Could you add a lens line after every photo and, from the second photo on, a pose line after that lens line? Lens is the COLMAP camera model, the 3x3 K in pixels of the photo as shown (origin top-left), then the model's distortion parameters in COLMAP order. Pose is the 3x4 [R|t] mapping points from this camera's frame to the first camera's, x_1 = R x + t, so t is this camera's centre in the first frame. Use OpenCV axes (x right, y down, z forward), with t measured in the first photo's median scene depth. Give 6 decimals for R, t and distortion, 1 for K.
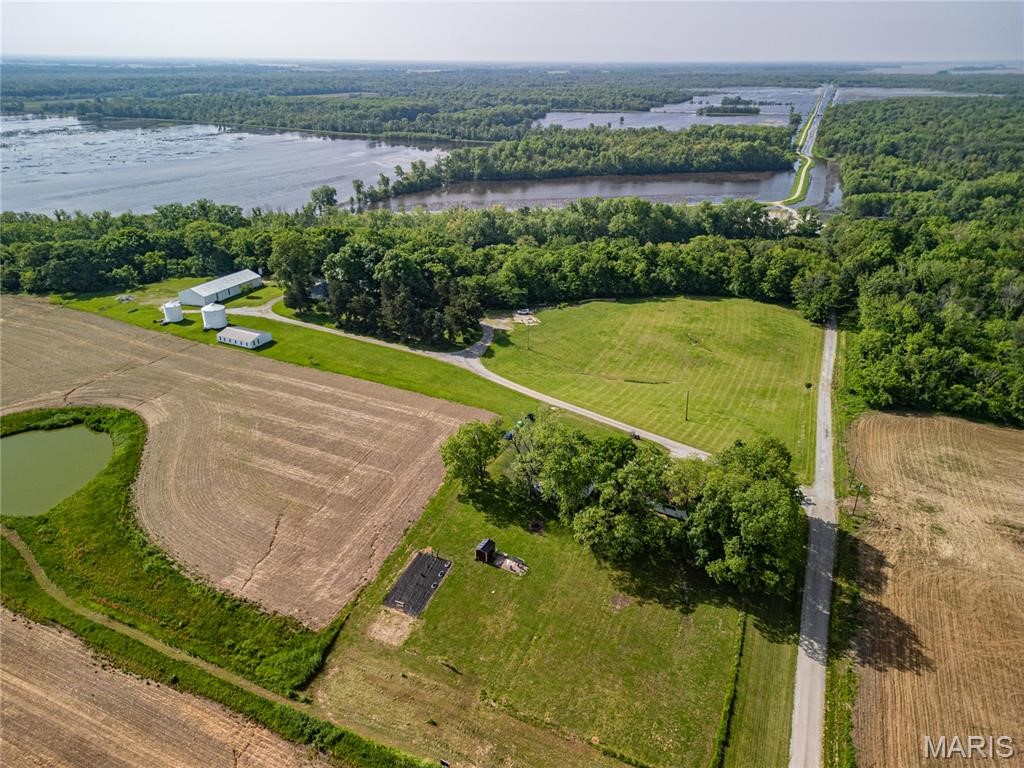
lens RADIAL K [[719.2, 0, 509.9], [0, 719.2, 380.2], [0, 0, 1]] dist [0.080188, -0.072537]
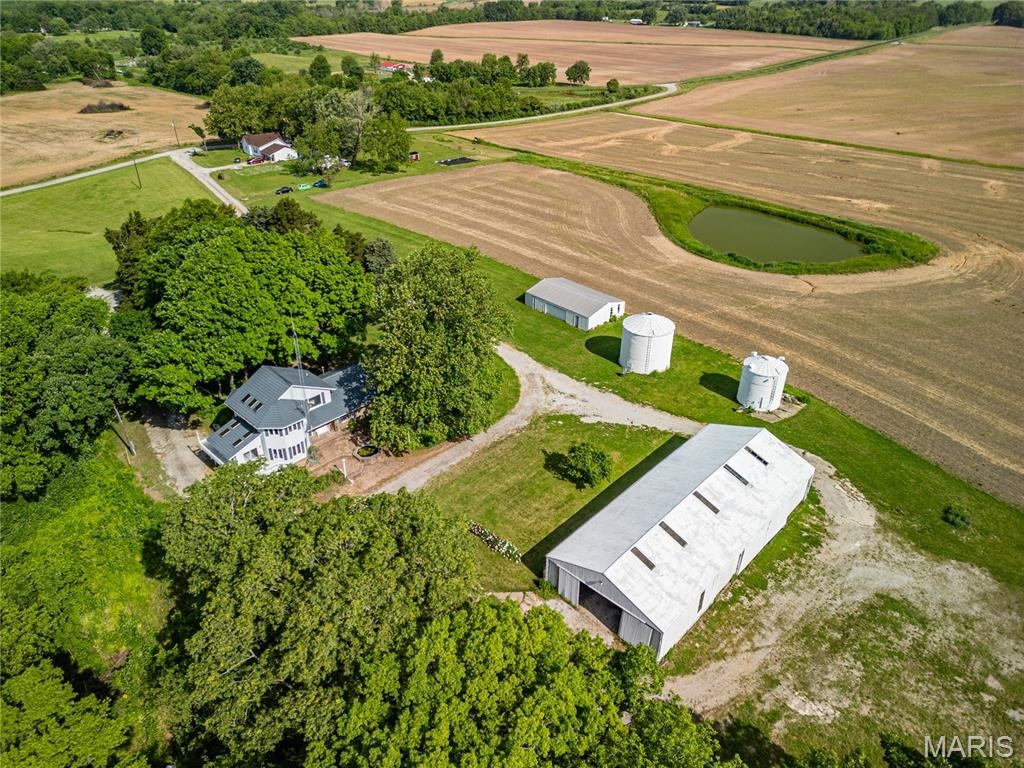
lens RADIAL K [[719.2, 0, 509.9], [0, 719.2, 380.2], [0, 0, 1]] dist [0.080188, -0.072537]
pose [[-0.941310, -0.180218, 0.285408, -0.177516], [0.127300, 0.593569, 0.794651, -0.163715], [-0.312620, 0.784346, -0.535790, 0.492659]]
